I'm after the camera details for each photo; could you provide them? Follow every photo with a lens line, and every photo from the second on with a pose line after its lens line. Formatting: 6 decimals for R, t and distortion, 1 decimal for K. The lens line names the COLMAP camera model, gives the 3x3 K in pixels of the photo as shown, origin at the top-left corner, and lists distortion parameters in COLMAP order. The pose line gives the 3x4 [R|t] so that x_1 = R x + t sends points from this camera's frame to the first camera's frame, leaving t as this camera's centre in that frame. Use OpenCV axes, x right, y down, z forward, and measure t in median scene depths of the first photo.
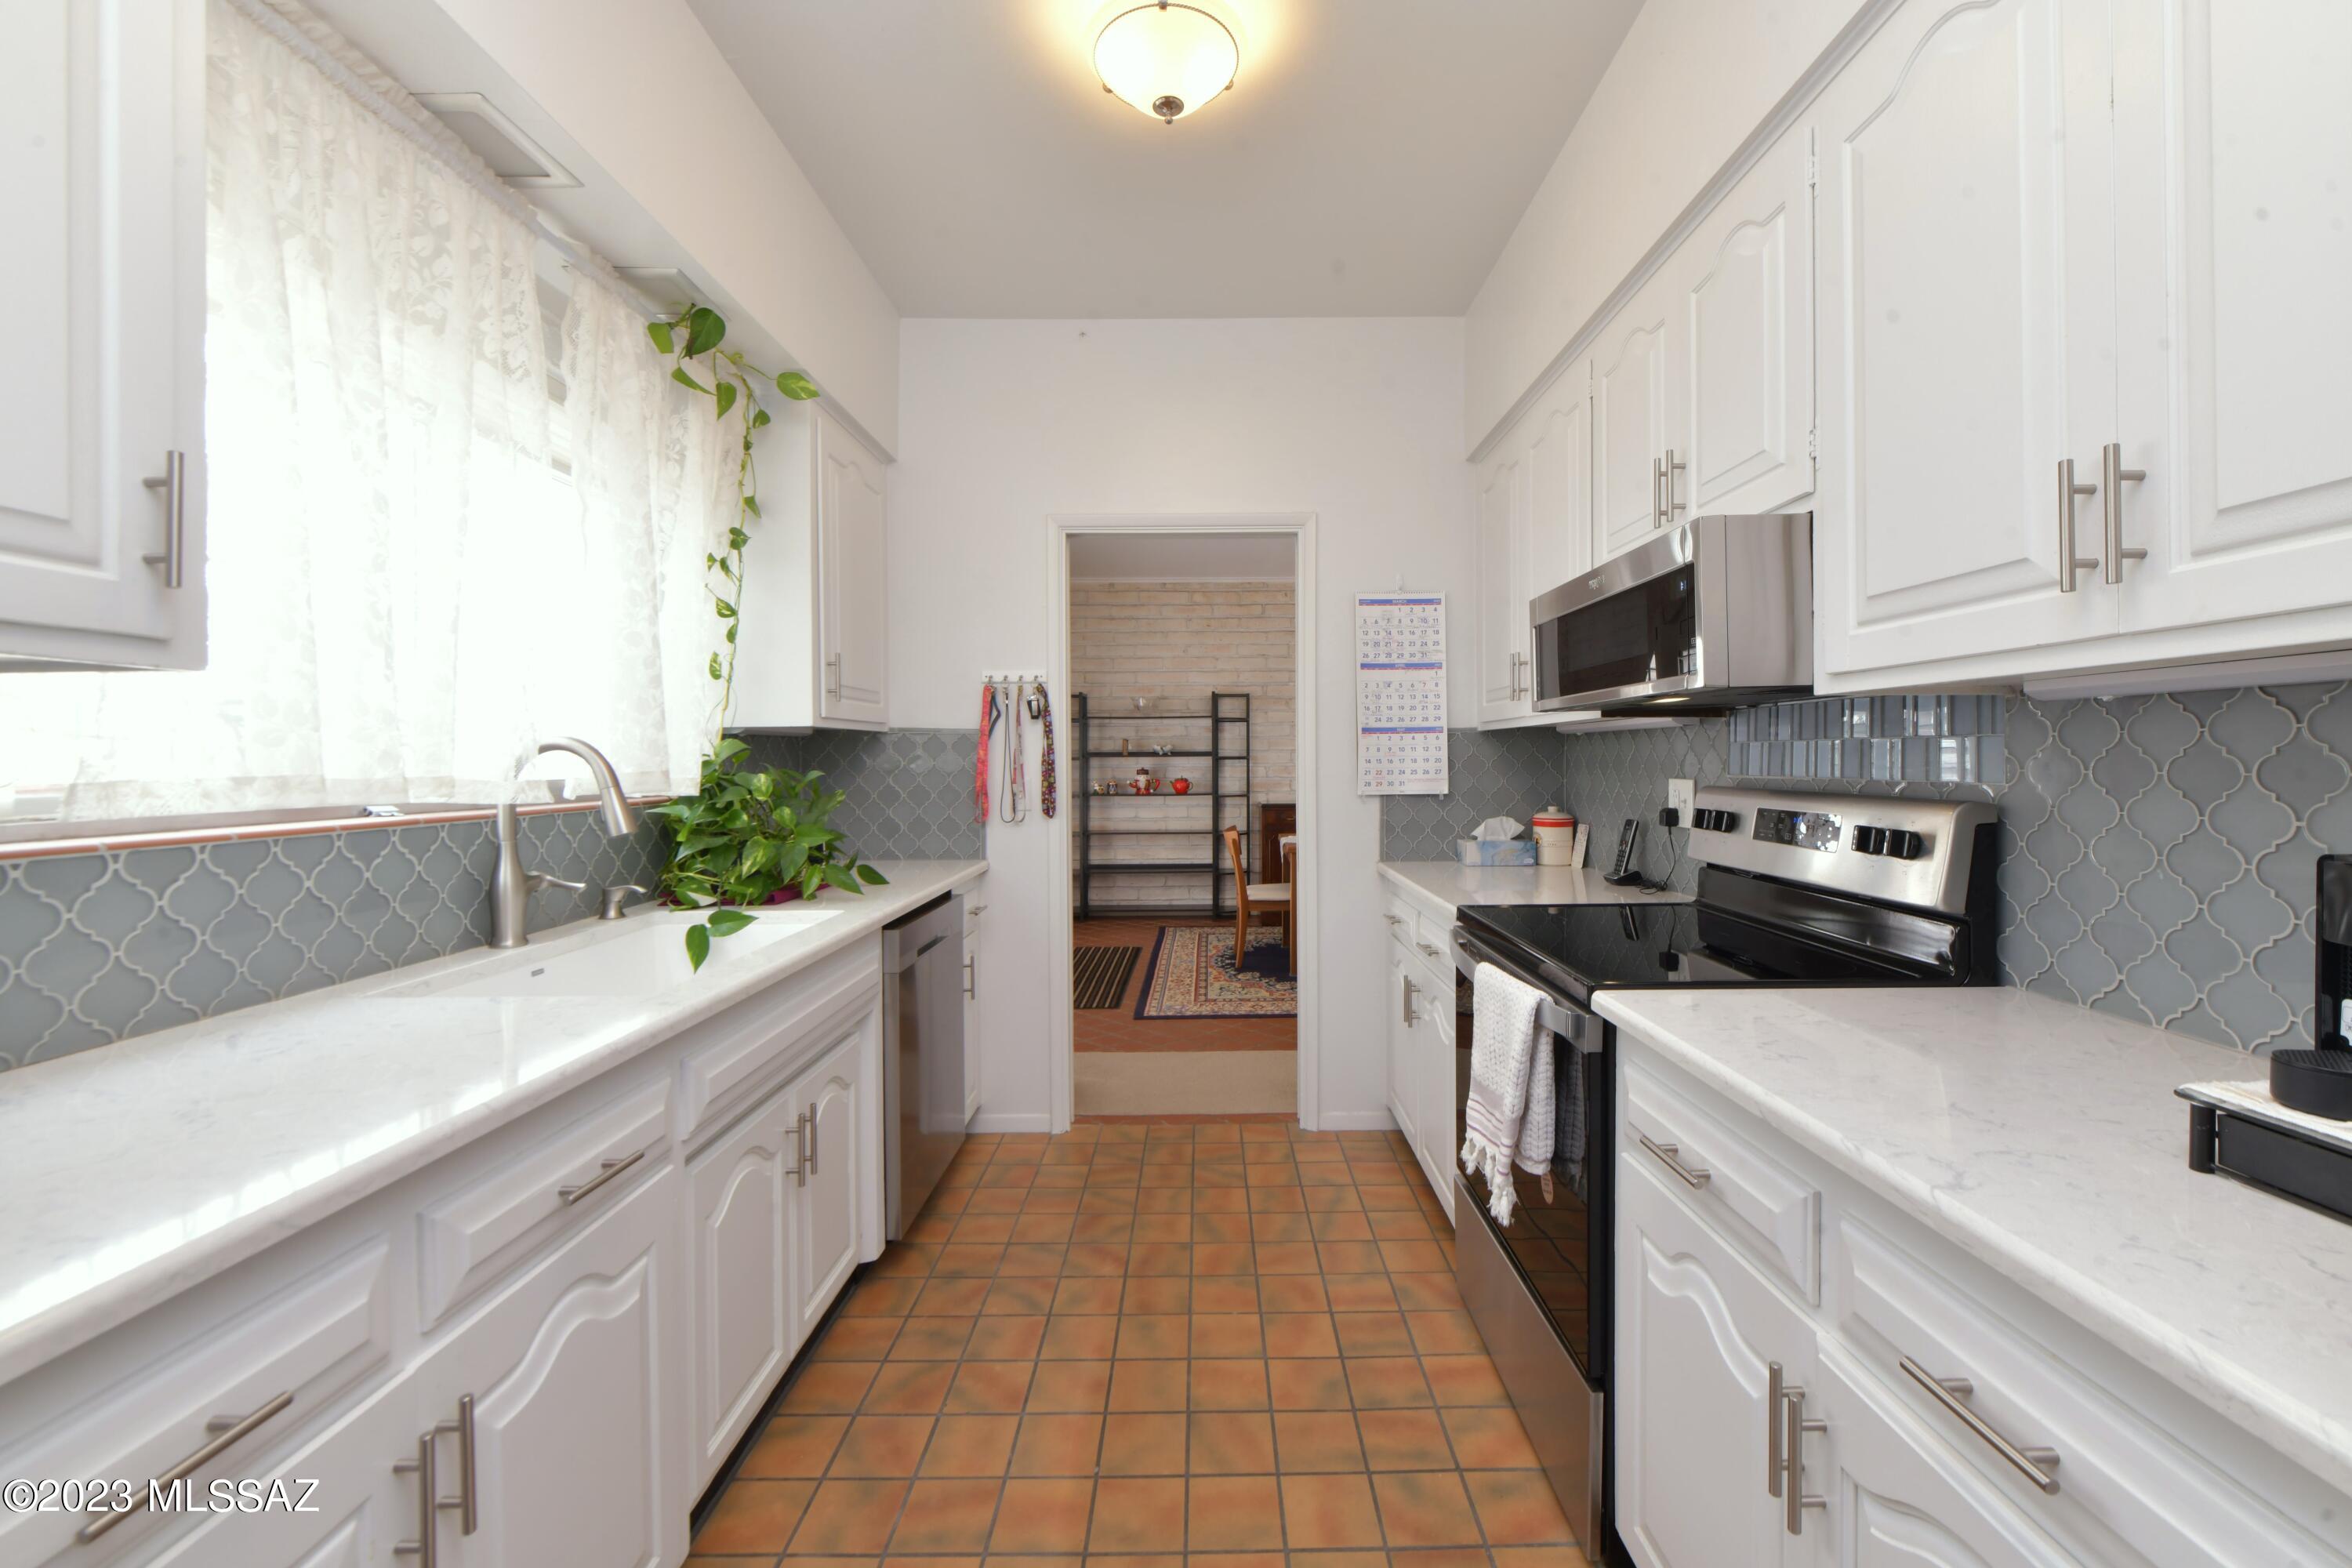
lens RADIAL K [[936.8, 0, 1181.2], [0, 936.8, 772.7], [0, 0, 1]] dist [-0.006266, -0.000250]
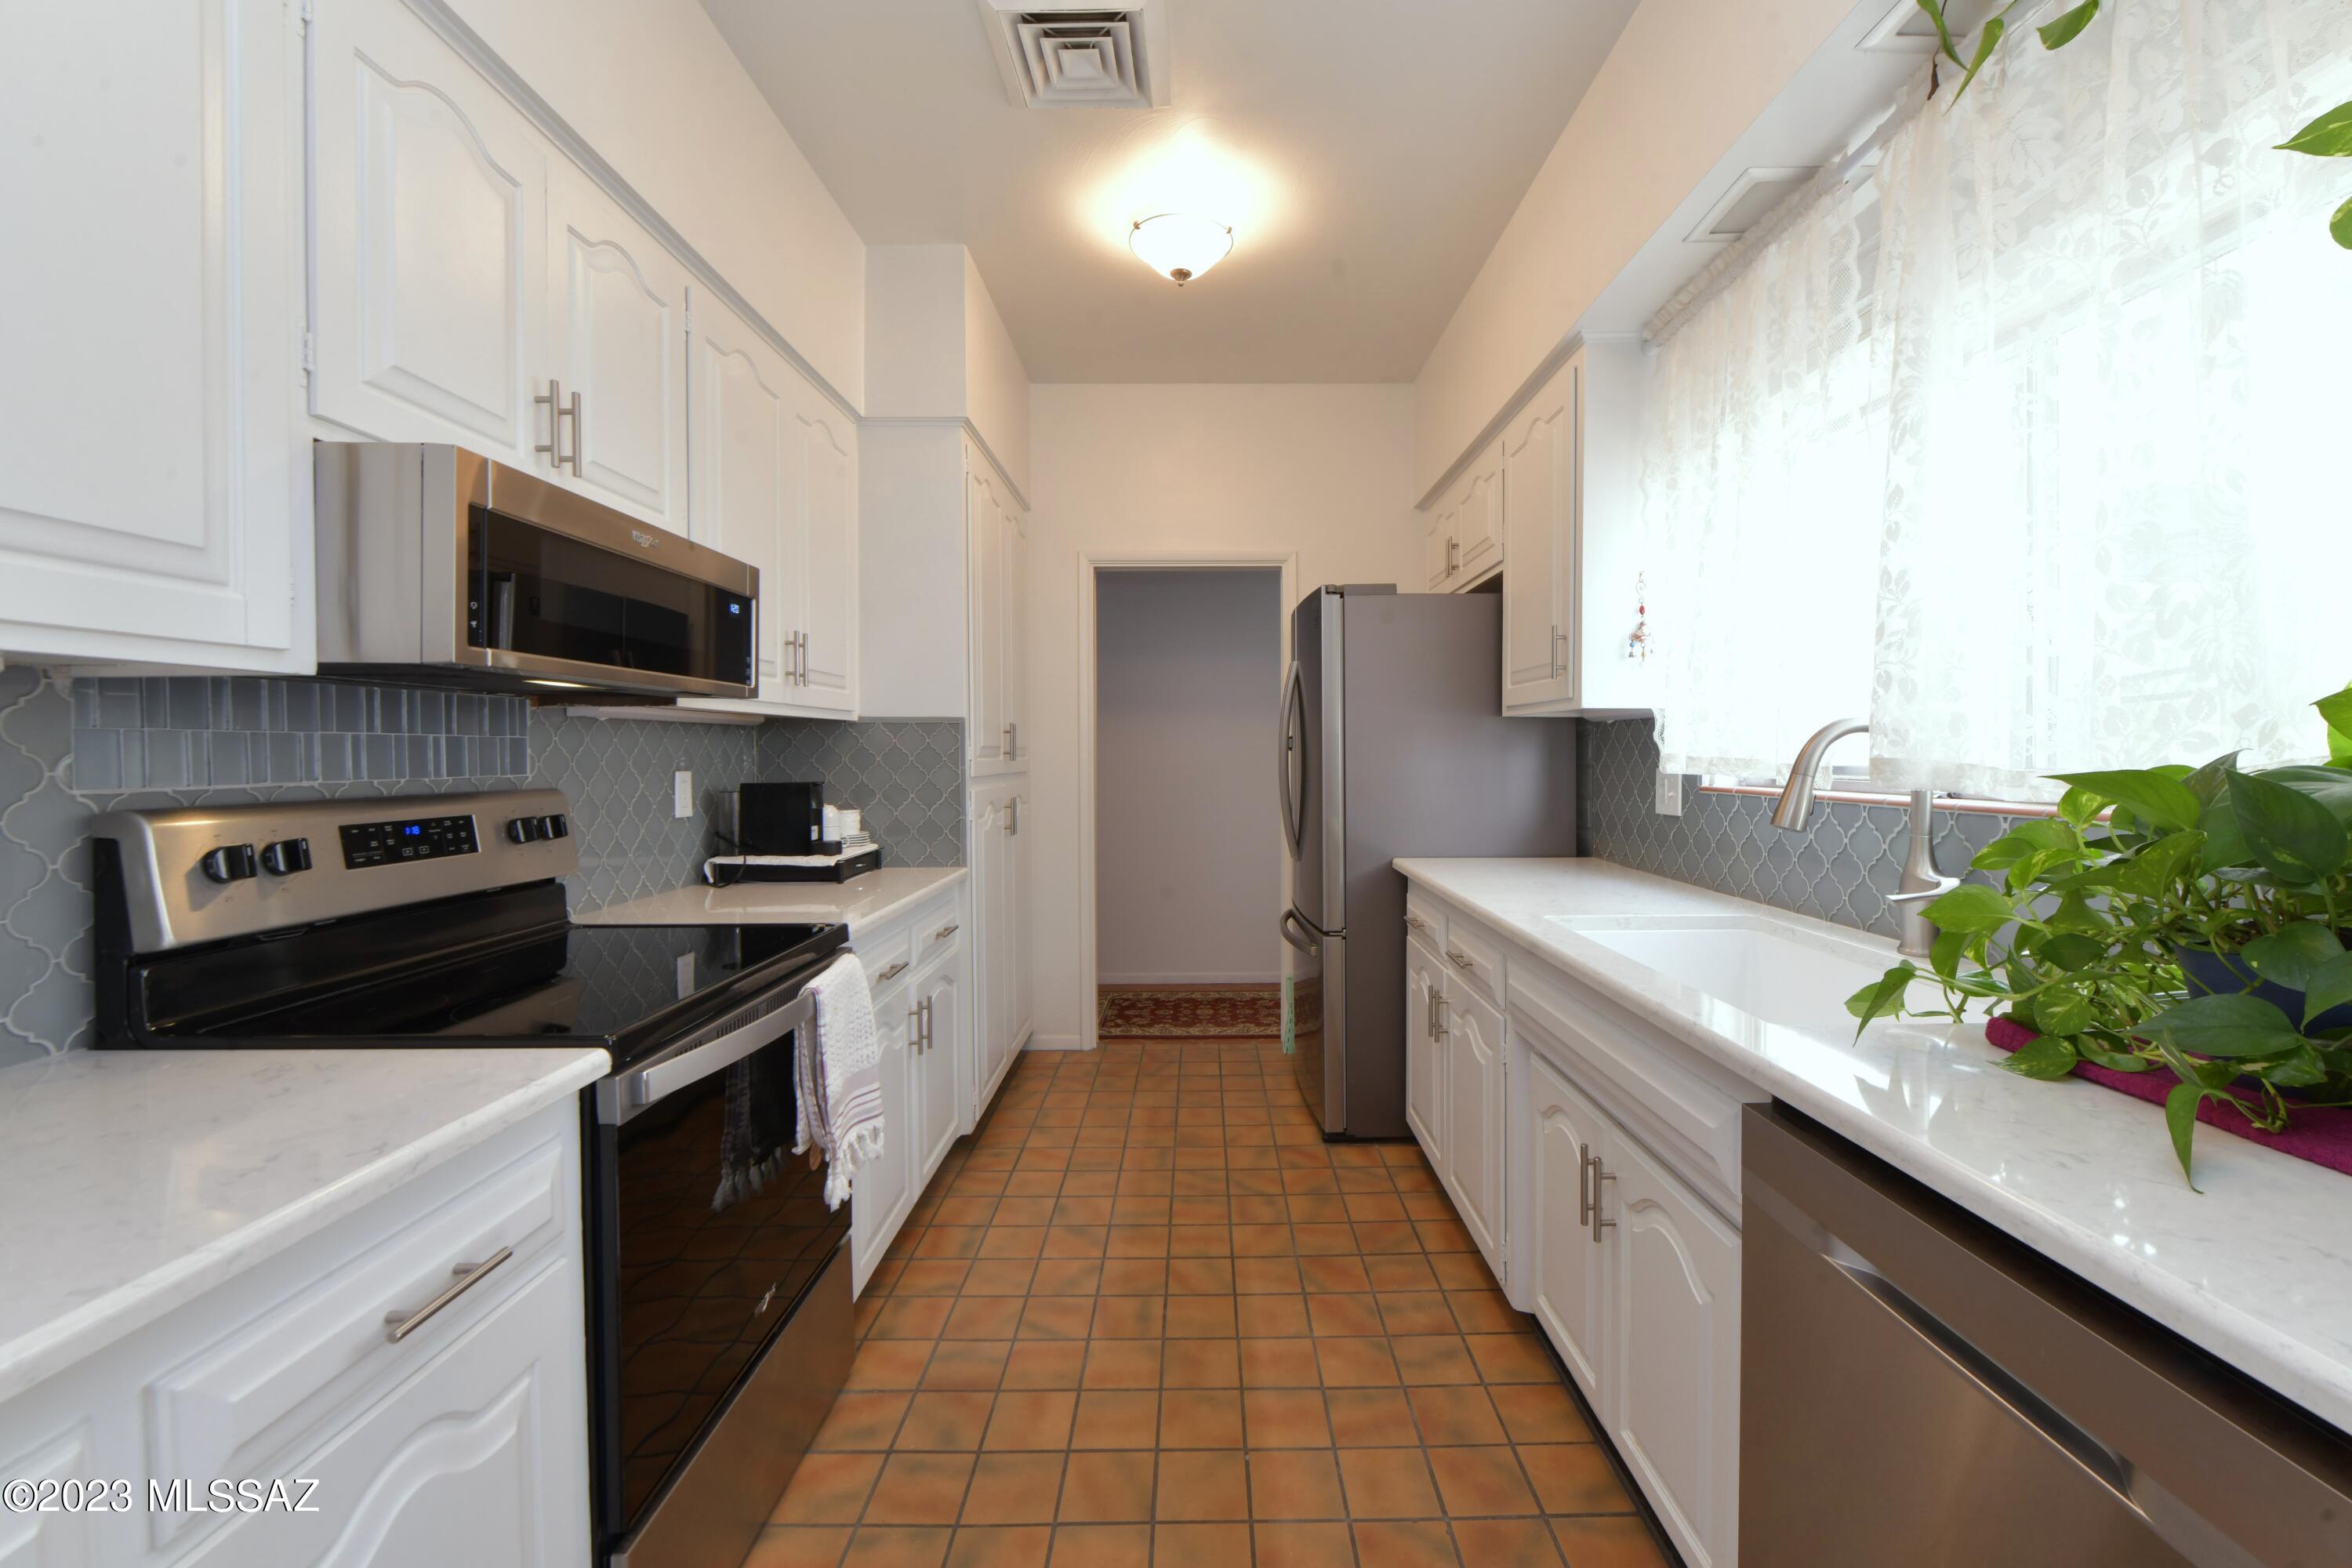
lens RADIAL K [[936.8, 0, 1189.3], [0, 936.8, 764.2], [0, 0, 1]] dist [-0.006266, -0.000250]
pose [[-0.999897, 0.010228, -0.010075, -0.025979], [0.009943, 0.999560, 0.027958, -0.026350], [0.010356, 0.027855, -0.999558, 1.973780]]
